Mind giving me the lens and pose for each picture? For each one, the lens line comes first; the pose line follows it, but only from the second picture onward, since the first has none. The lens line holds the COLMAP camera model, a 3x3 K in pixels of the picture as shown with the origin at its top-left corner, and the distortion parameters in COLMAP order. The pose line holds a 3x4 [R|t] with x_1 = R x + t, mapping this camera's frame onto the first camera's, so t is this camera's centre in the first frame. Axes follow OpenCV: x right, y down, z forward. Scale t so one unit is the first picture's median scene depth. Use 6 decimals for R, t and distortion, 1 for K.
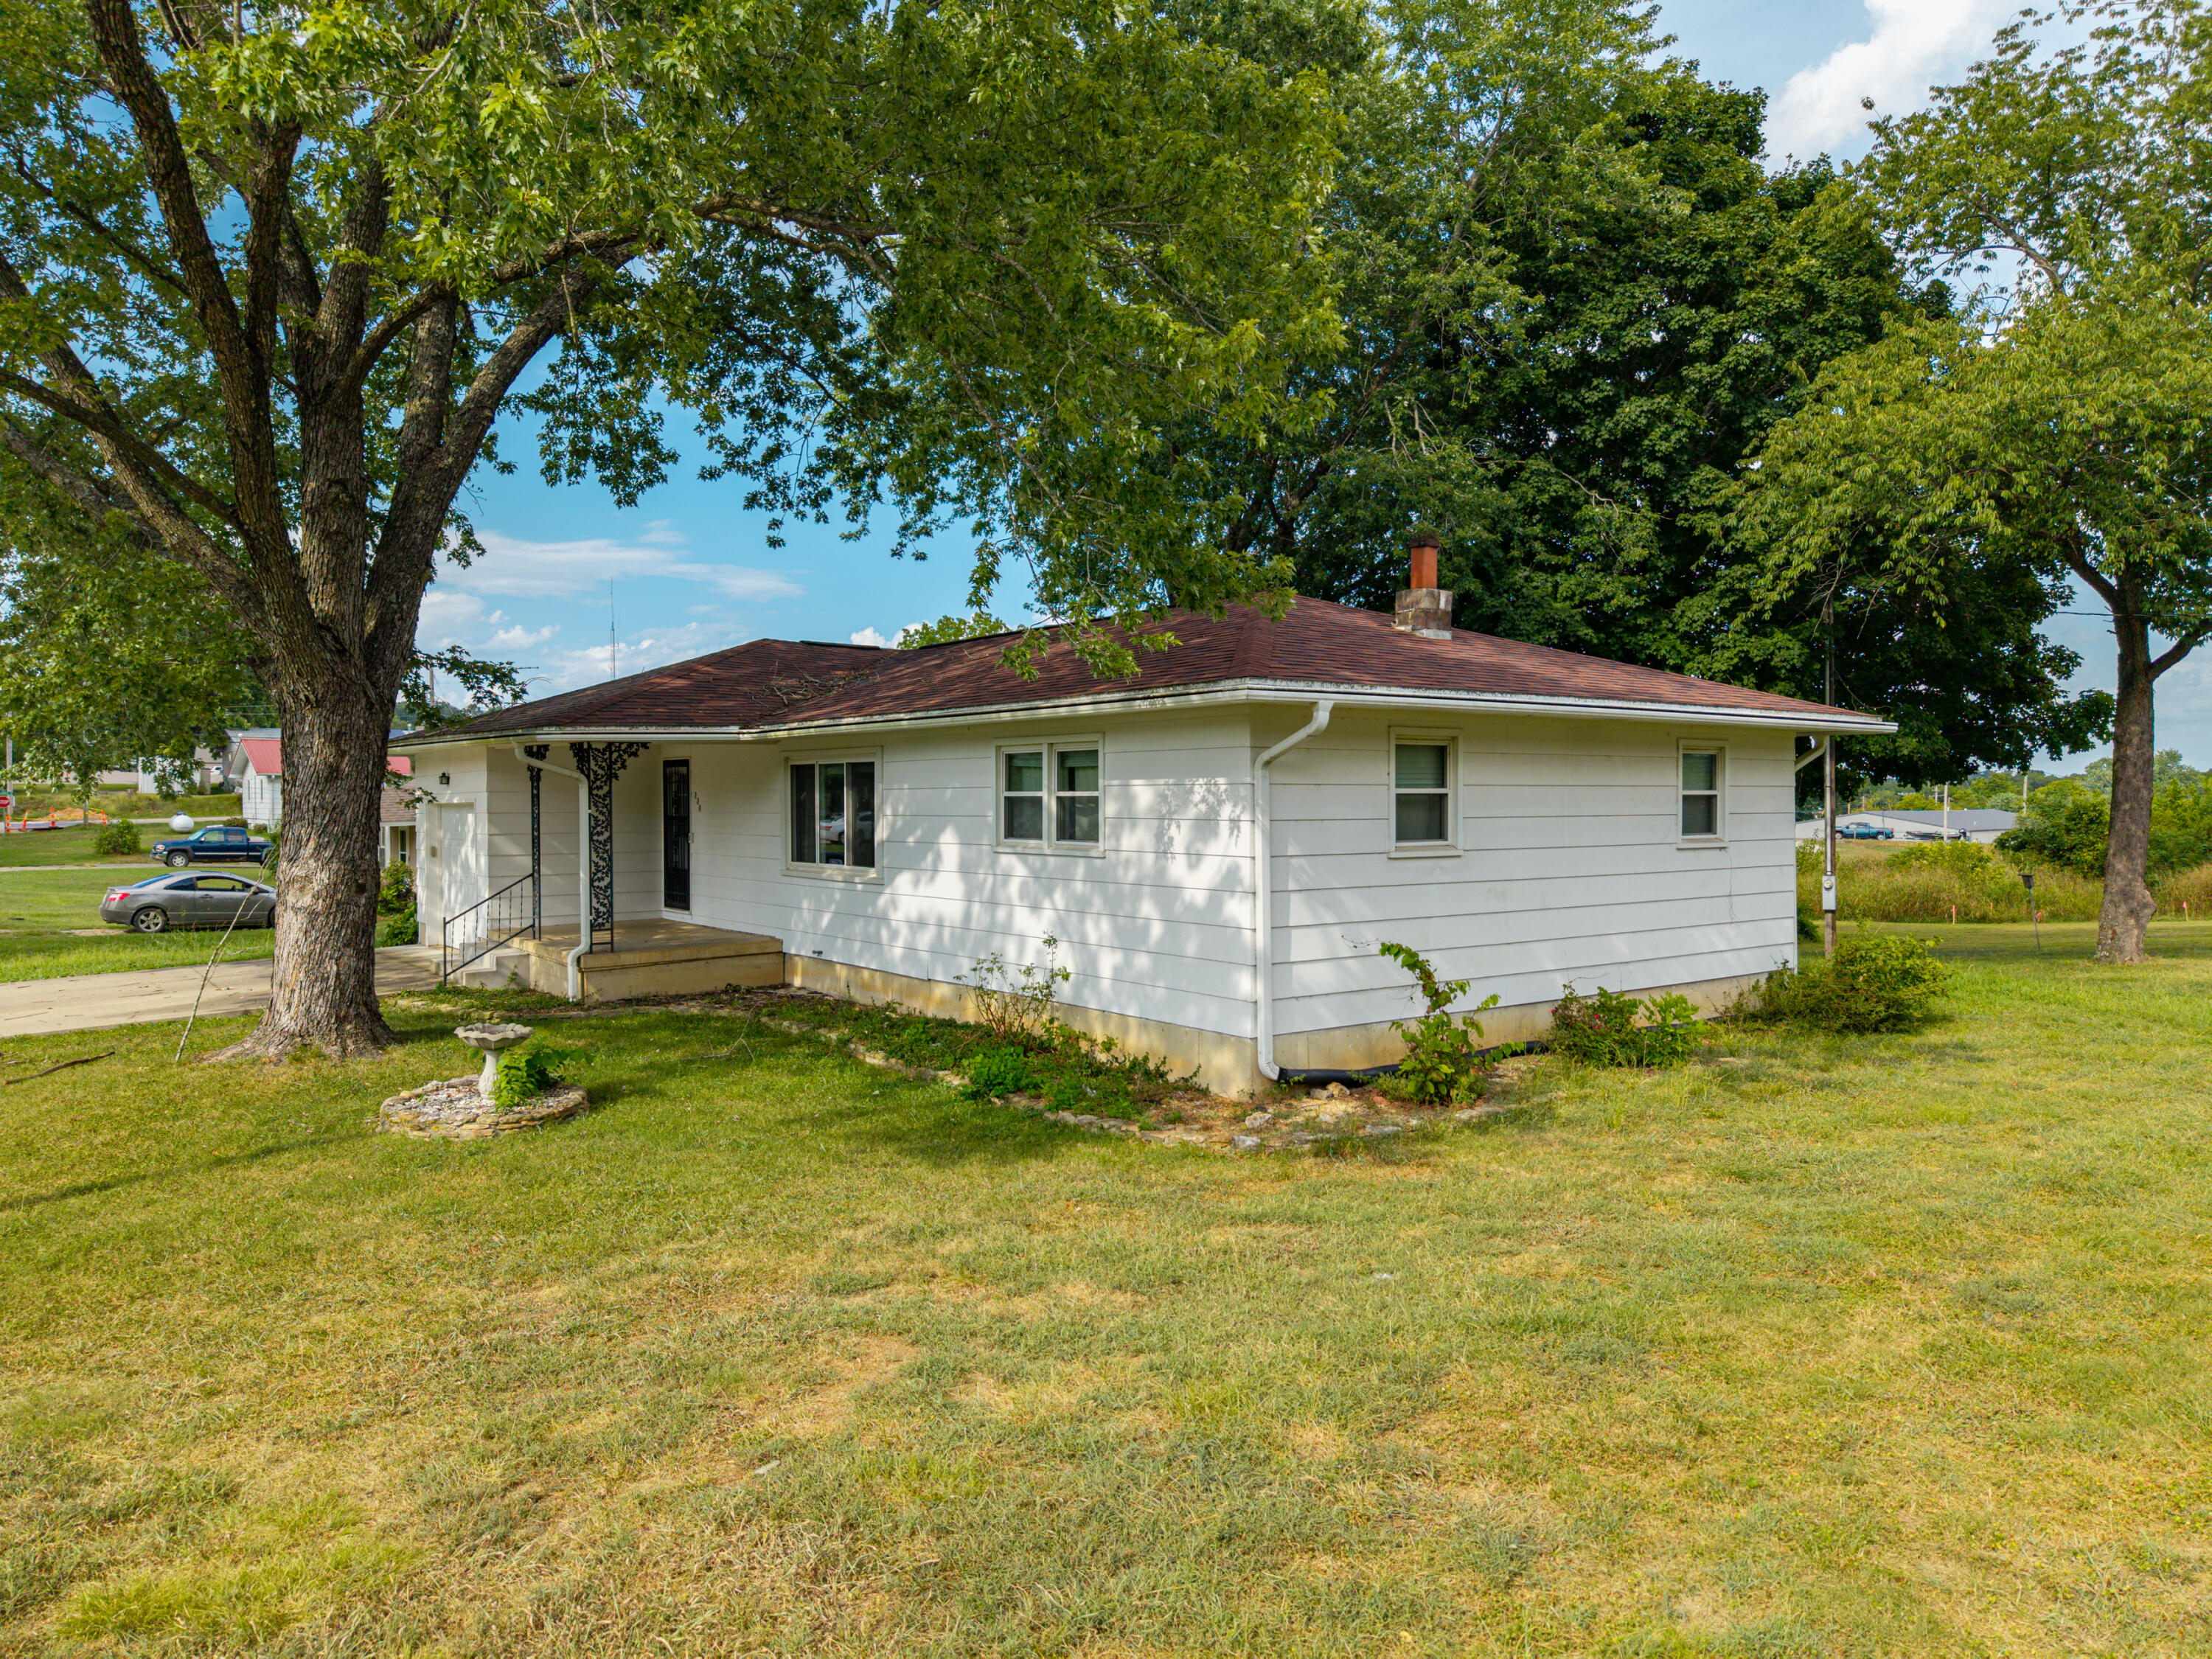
lens RADIAL K [[1485.0, 0, 1106.0], [0, 1485.0, 829.5], [0, 0, 1]] dist [0.036680, -0.001871]
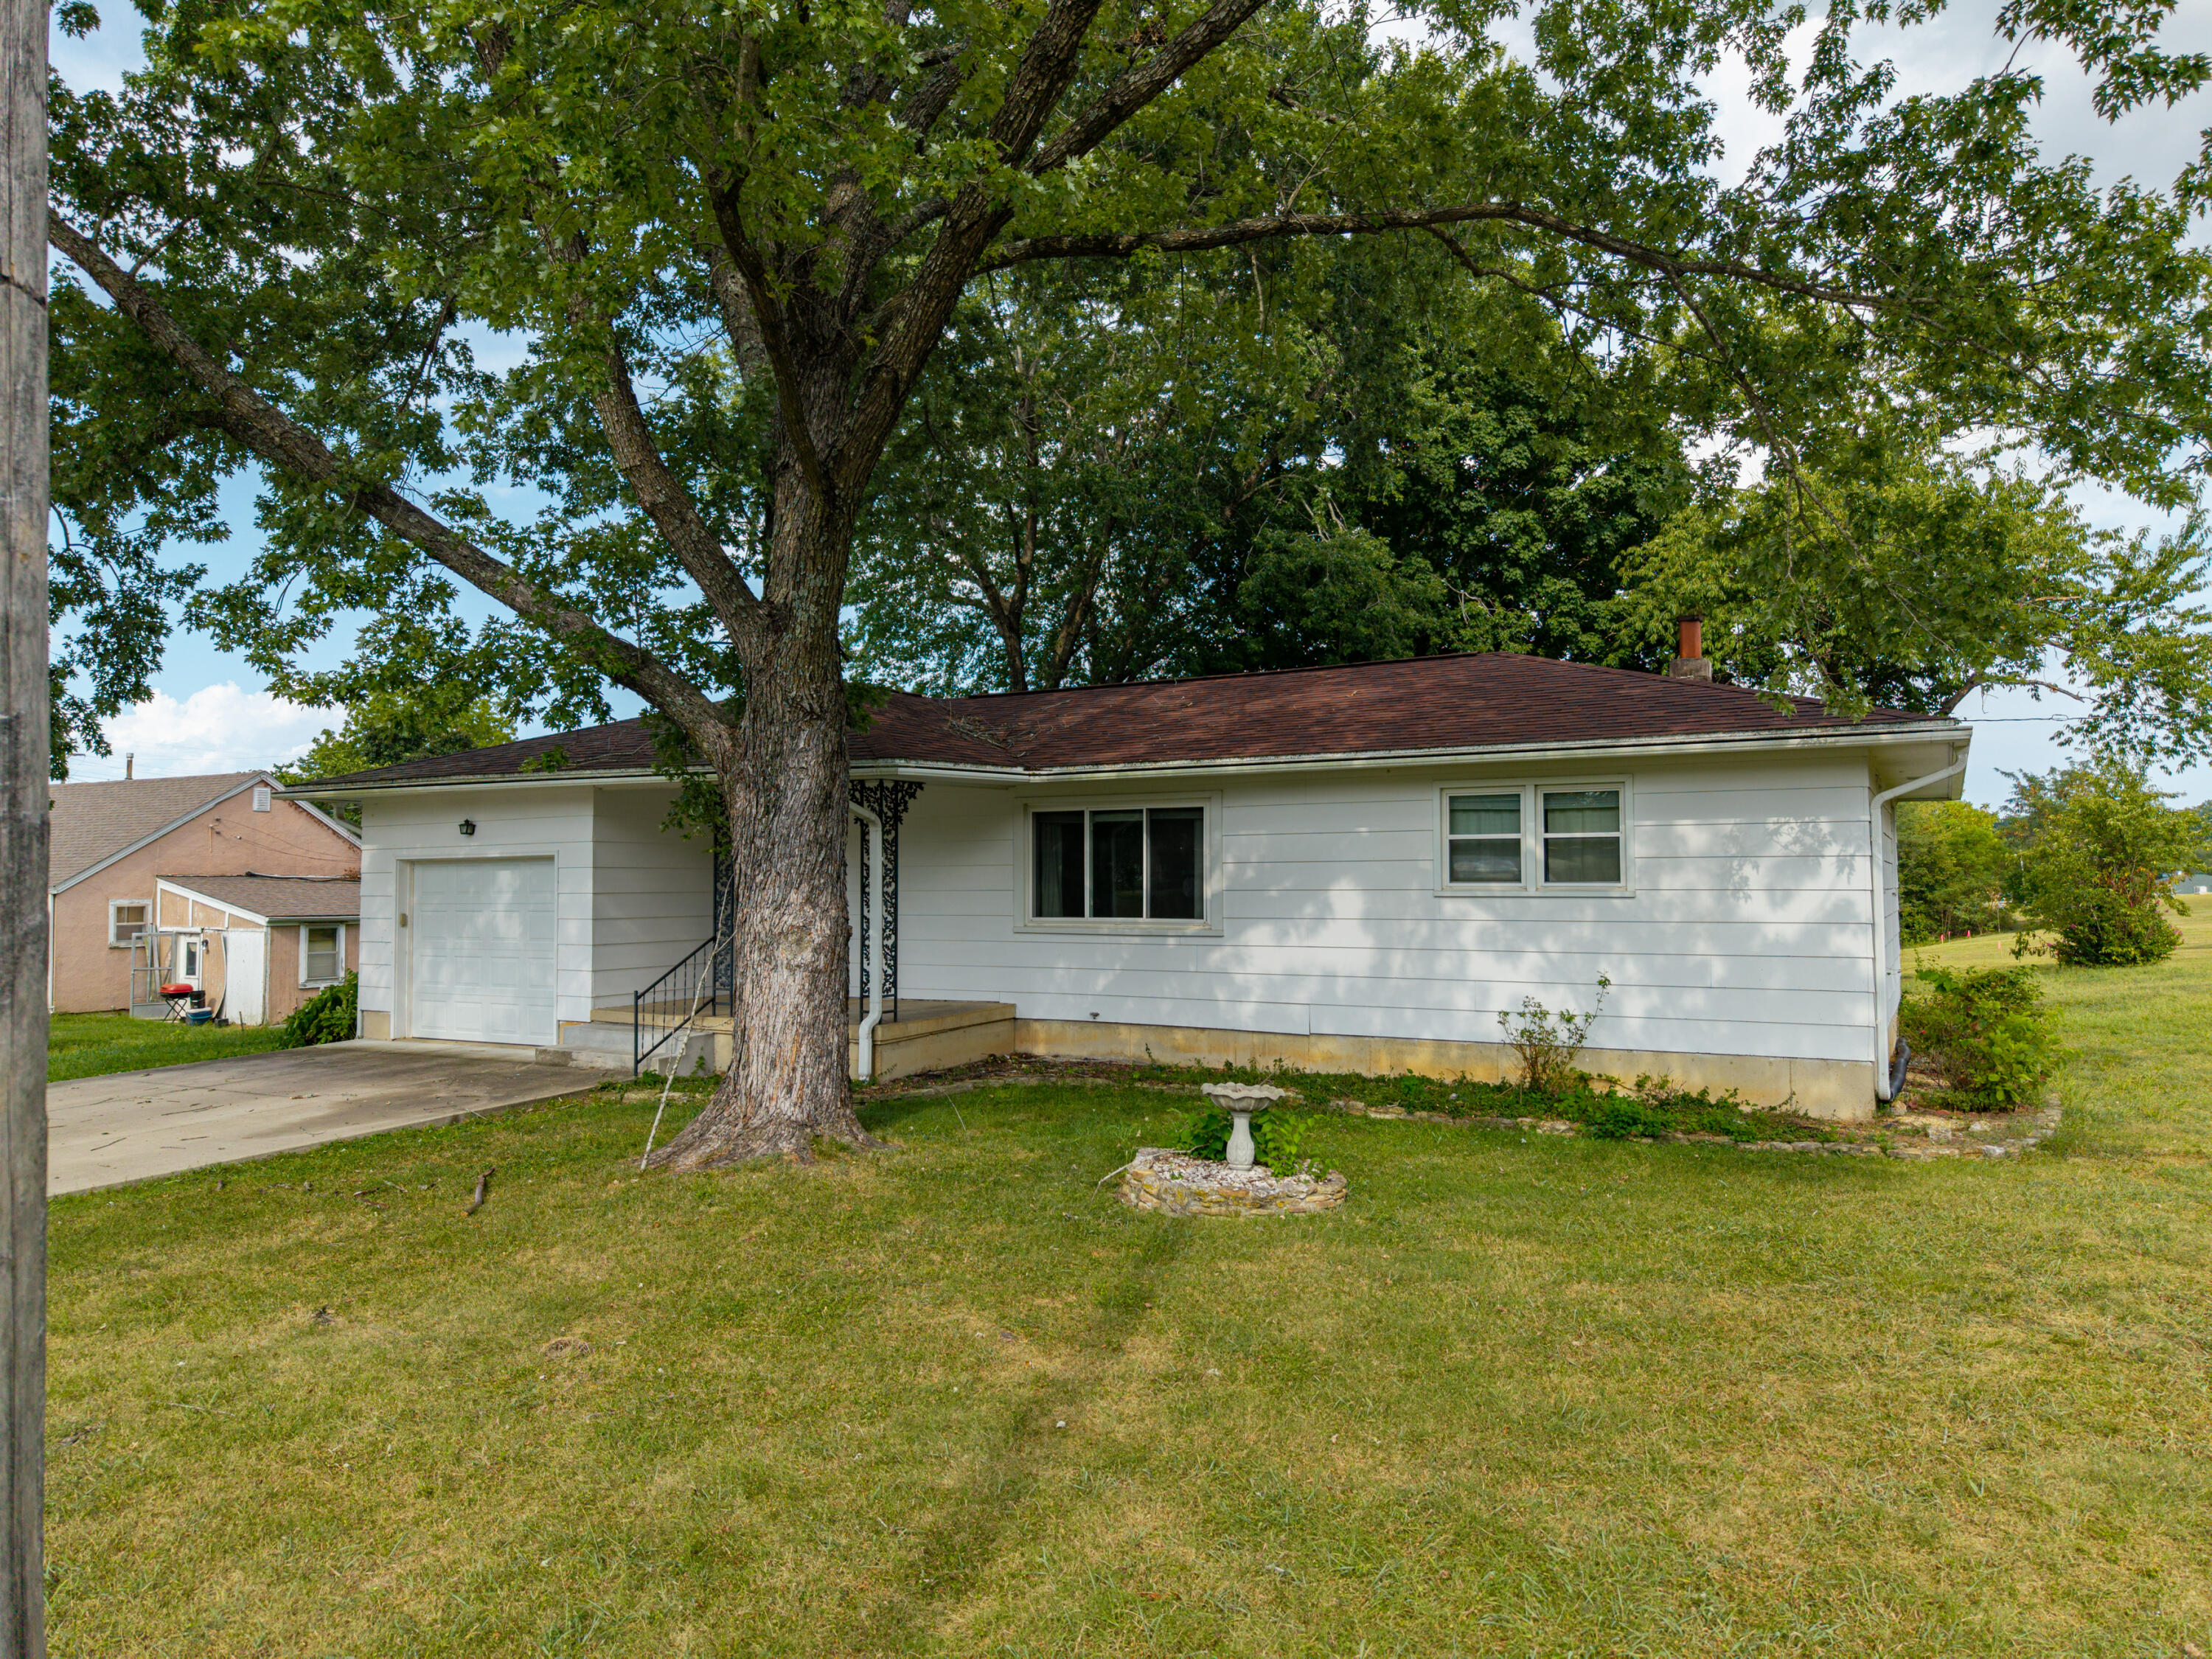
lens RADIAL K [[1485.0, 0, 1106.0], [0, 1485.0, 829.5], [0, 0, 1]] dist [0.036680, -0.001871]
pose [[0.916000, 0.015546, 0.400878, -0.646062], [0.007907, 0.998355, -0.056784, 0.023655], [-0.401101, 0.055183, 0.914370, 0.181528]]
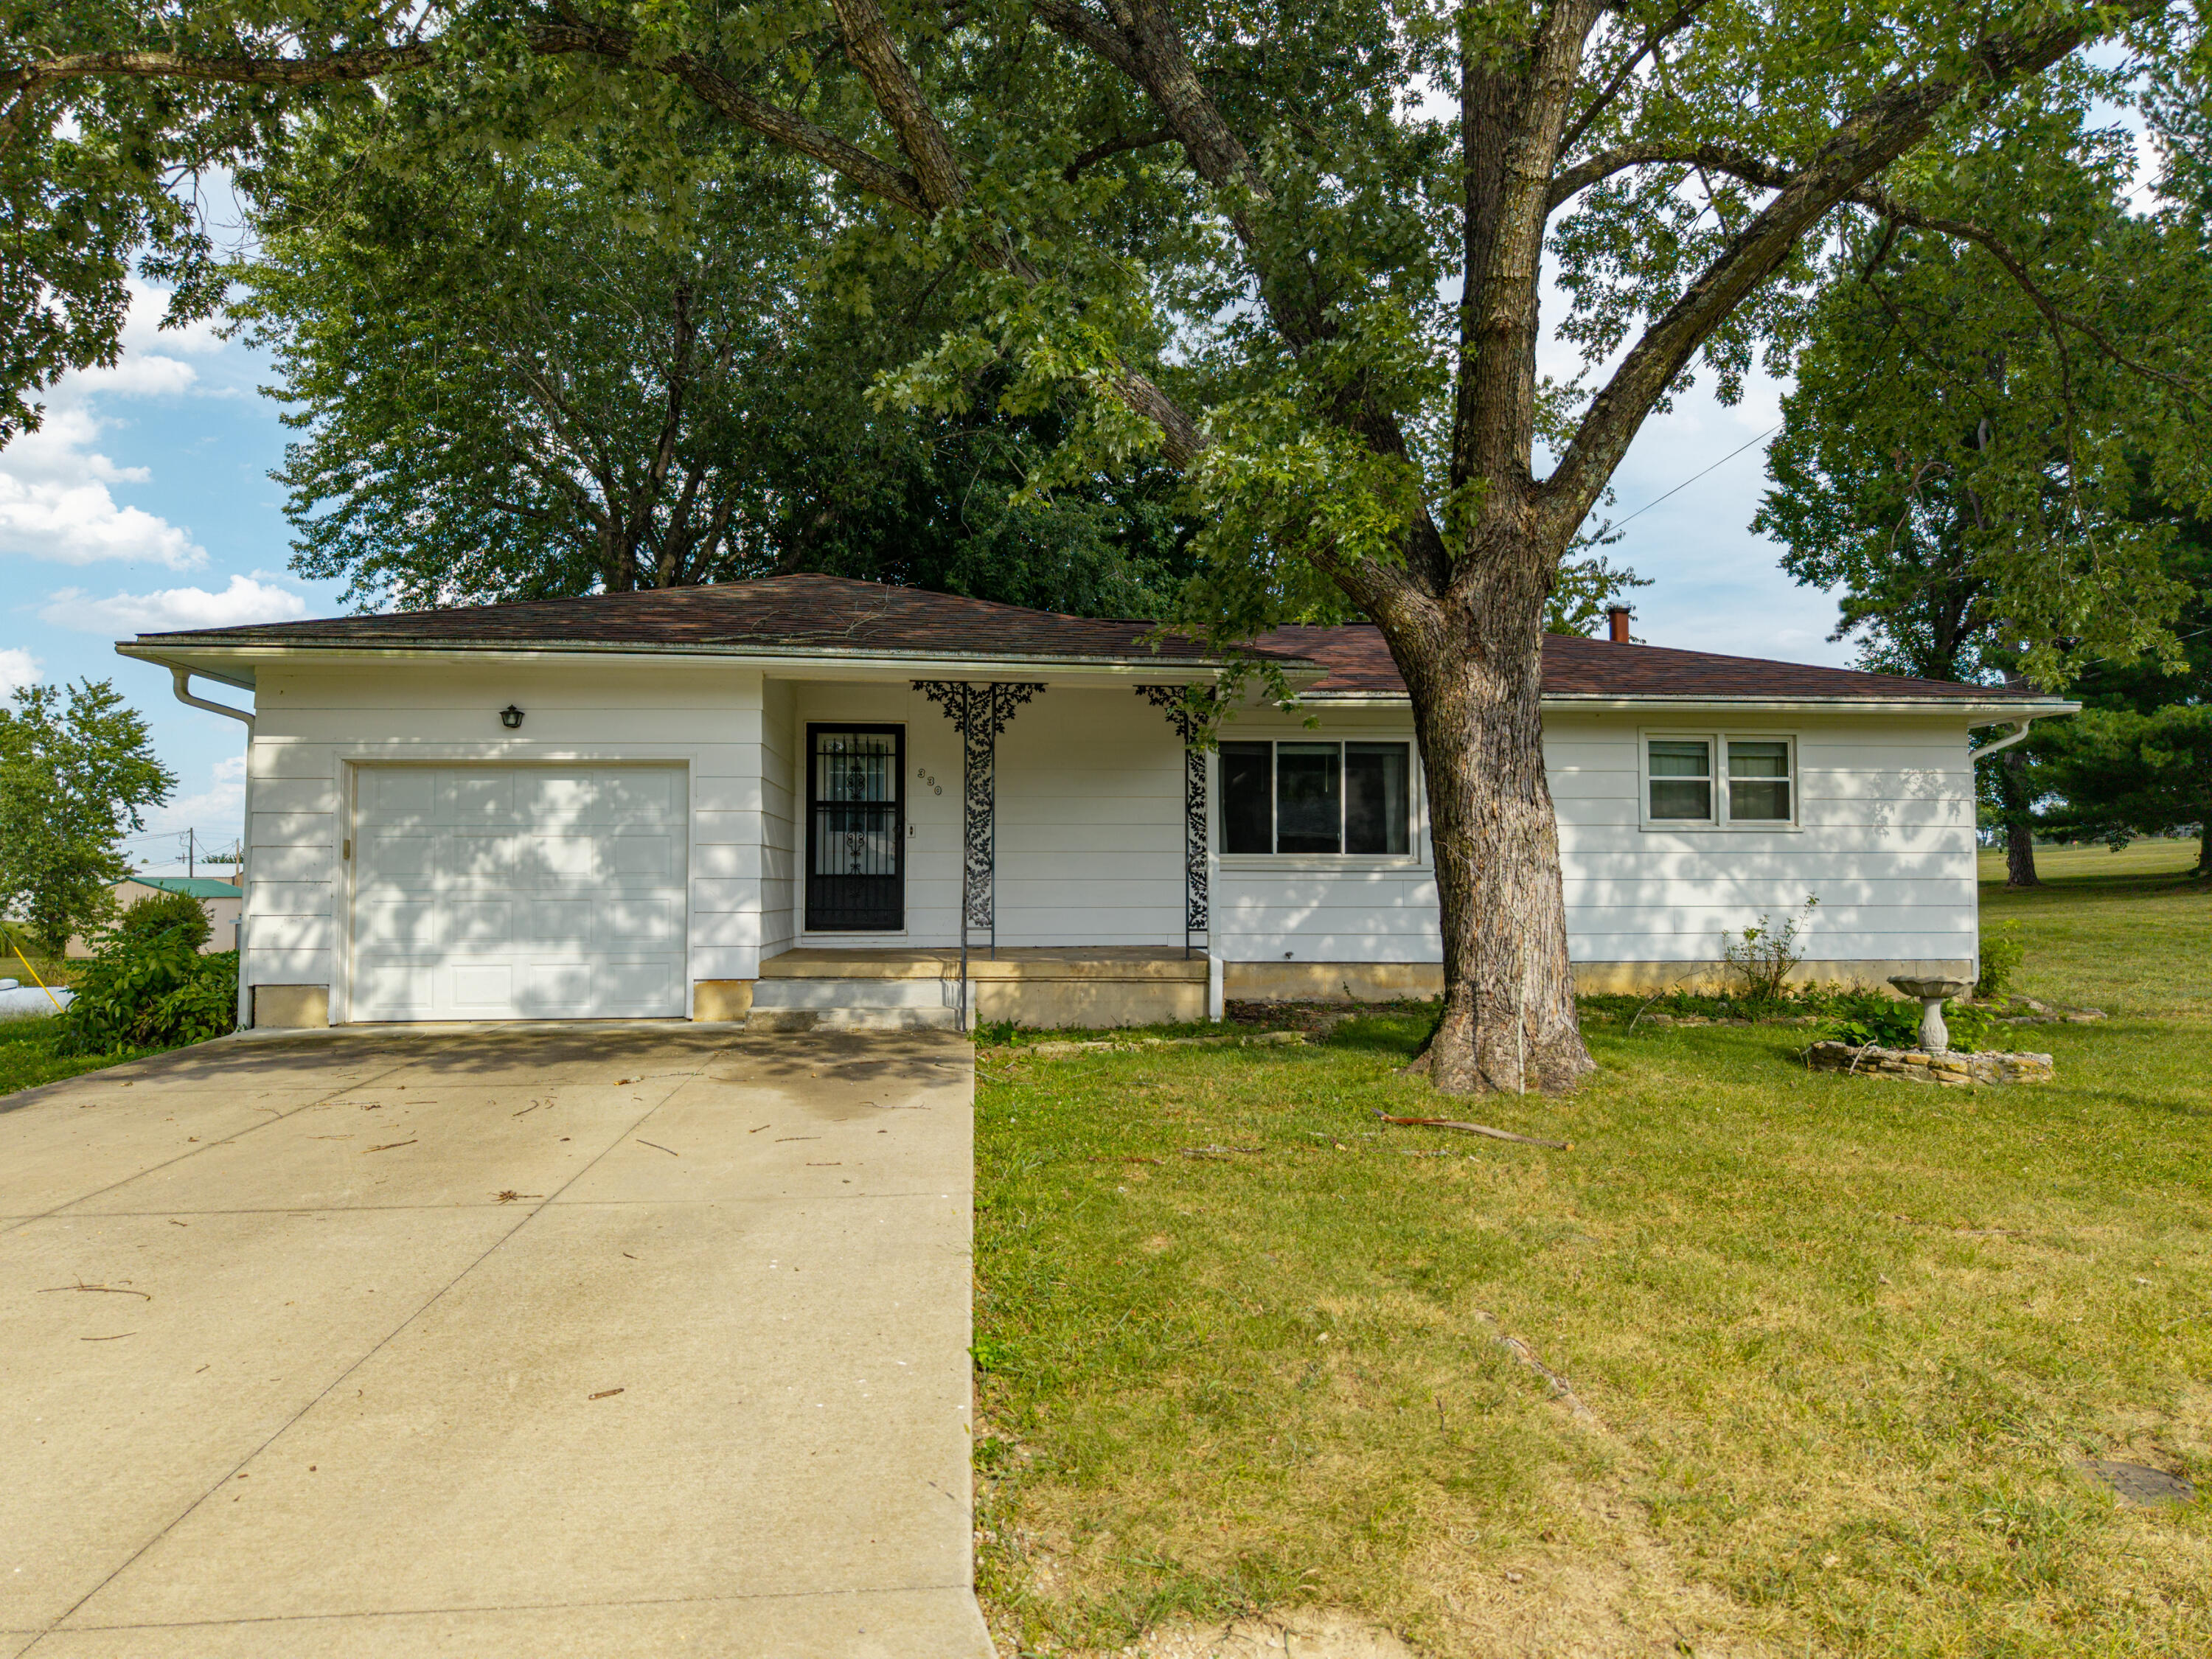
lens RADIAL K [[1485.0, 0, 1106.0], [0, 1485.0, 829.5], [0, 0, 1]] dist [0.036680, -0.001871]
pose [[0.519572, 0.039839, 0.853497, -1.165338], [0.015713, 0.998298, -0.056163, 0.065709], [-0.854282, 0.042592, 0.518062, 0.744034]]
